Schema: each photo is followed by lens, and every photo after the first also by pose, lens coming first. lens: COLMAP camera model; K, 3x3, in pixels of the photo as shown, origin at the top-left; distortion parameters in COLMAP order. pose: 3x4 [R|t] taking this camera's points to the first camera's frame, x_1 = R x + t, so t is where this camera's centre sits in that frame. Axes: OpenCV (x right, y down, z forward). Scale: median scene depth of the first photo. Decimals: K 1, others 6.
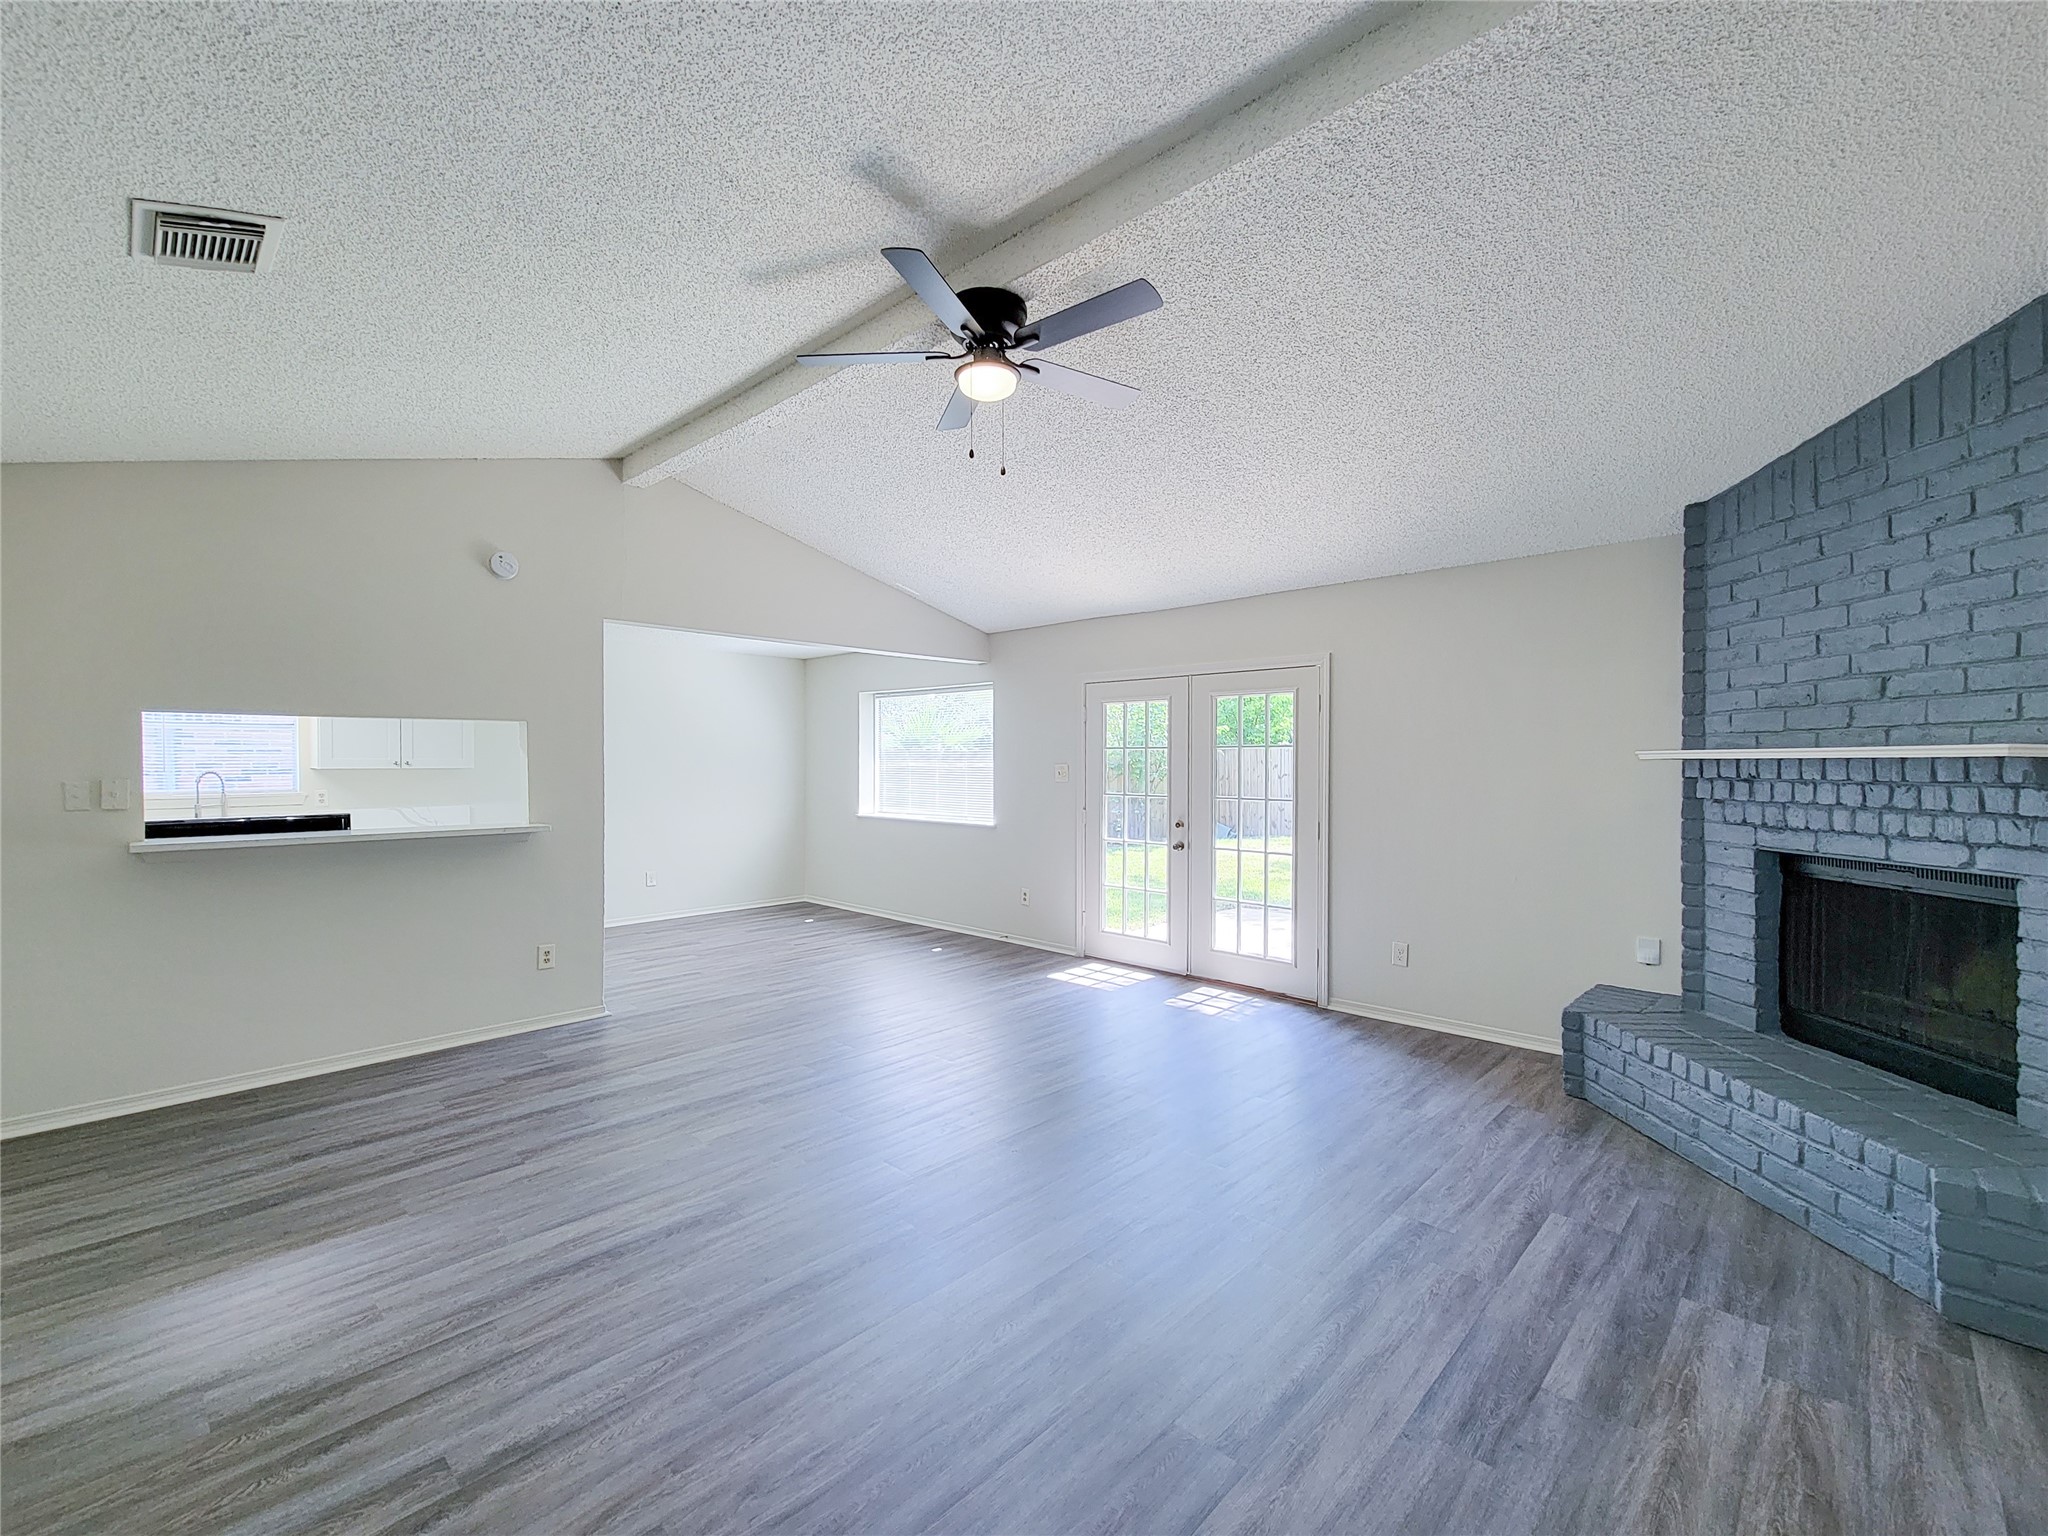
lens RADIAL K [[879.3, 0, 1024.0], [0, 879.3, 768.0], [0, 0, 1]] dist [0.000652, -0.000111]
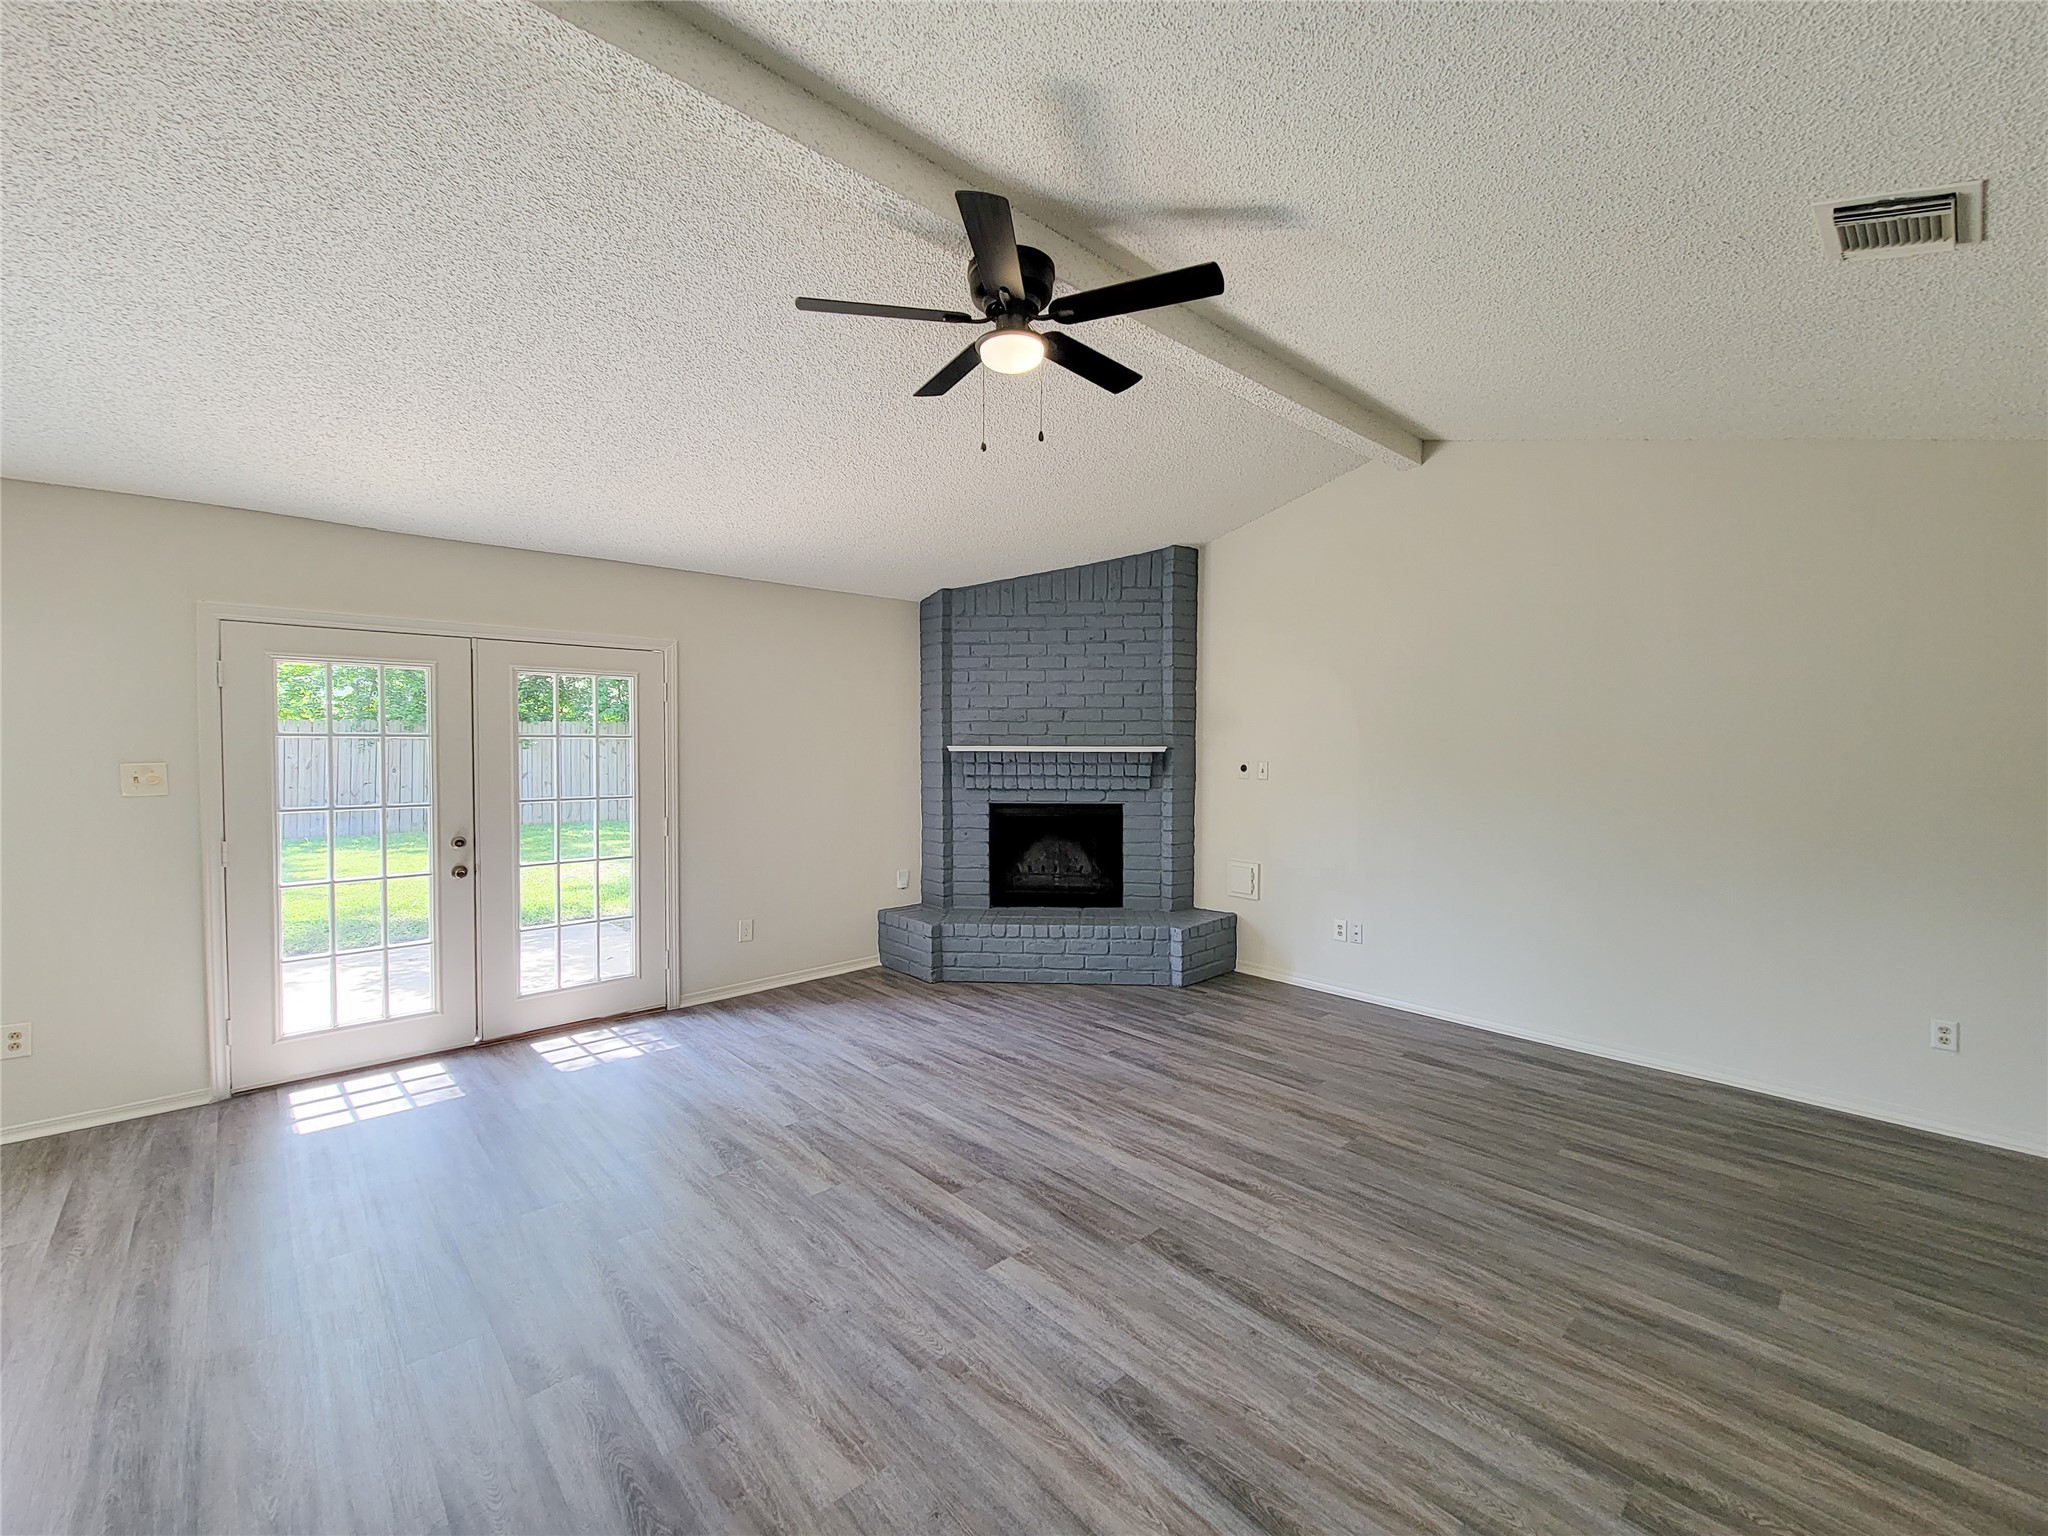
lens RADIAL K [[853.2, 0, 1024.0], [0, 853.2, 768.0], [0, 0, 1]] dist [0.000281, -0.001195]
pose [[0.067341, -0.034001, 0.997150, -0.839813], [0.003501, 0.999421, 0.033842, -0.033137], [-0.997724, 0.001212, 0.067421, 0.832486]]
